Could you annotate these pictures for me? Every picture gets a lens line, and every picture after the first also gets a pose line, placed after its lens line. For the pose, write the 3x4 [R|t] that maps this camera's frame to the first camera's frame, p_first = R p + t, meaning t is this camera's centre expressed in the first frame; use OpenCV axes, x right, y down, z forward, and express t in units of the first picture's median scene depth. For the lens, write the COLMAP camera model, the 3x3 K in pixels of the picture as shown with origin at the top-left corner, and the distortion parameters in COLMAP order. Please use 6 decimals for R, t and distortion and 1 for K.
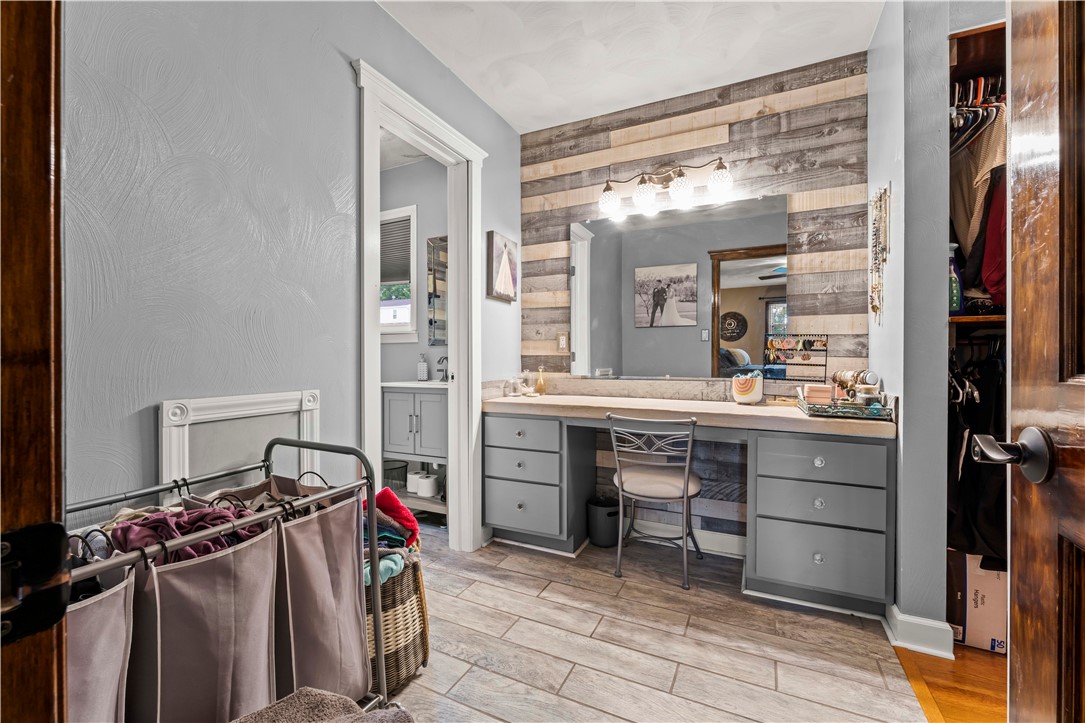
lens RADIAL K [[460.1, 0, 540.3], [0, 460.1, 359.4], [0, 0, 1]] dist [0.000702, 0.000068]
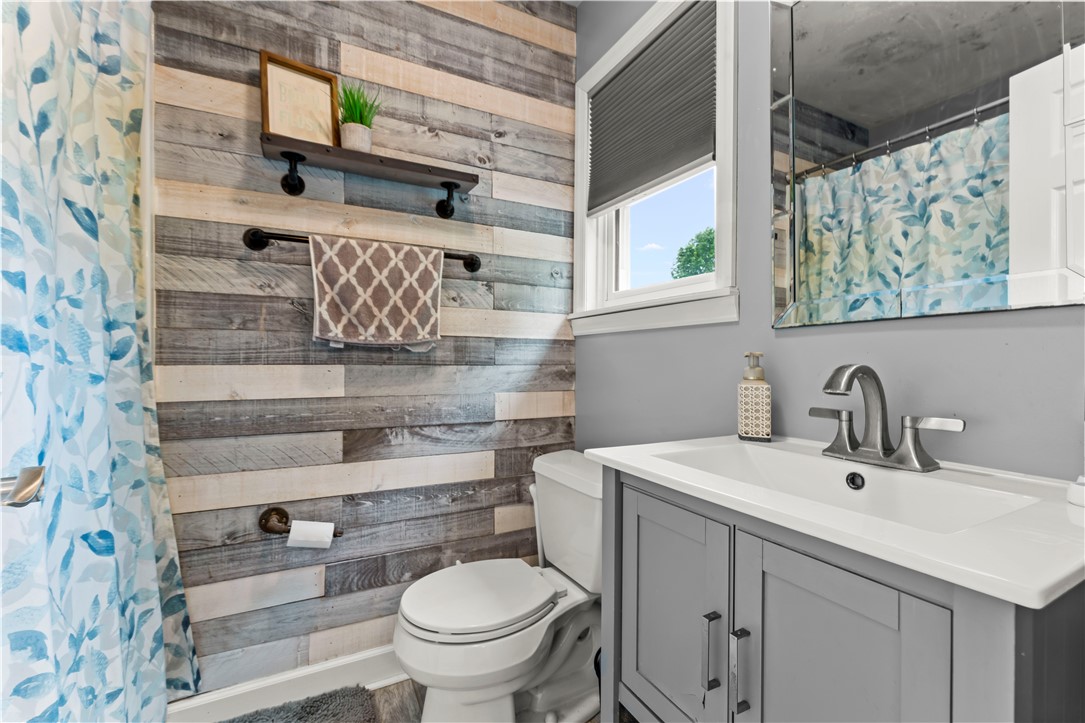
lens RADIAL K [[460.1, 0, 542.2], [0, 460.1, 362.9], [0, 0, 1]] dist [0.000702, 0.000068]
pose [[0.800040, 0.006868, -0.599908, -0.188272], [-0.009877, 0.999950, -0.001724, -0.005238], [0.599866, 0.007305, 0.800067, 0.672757]]
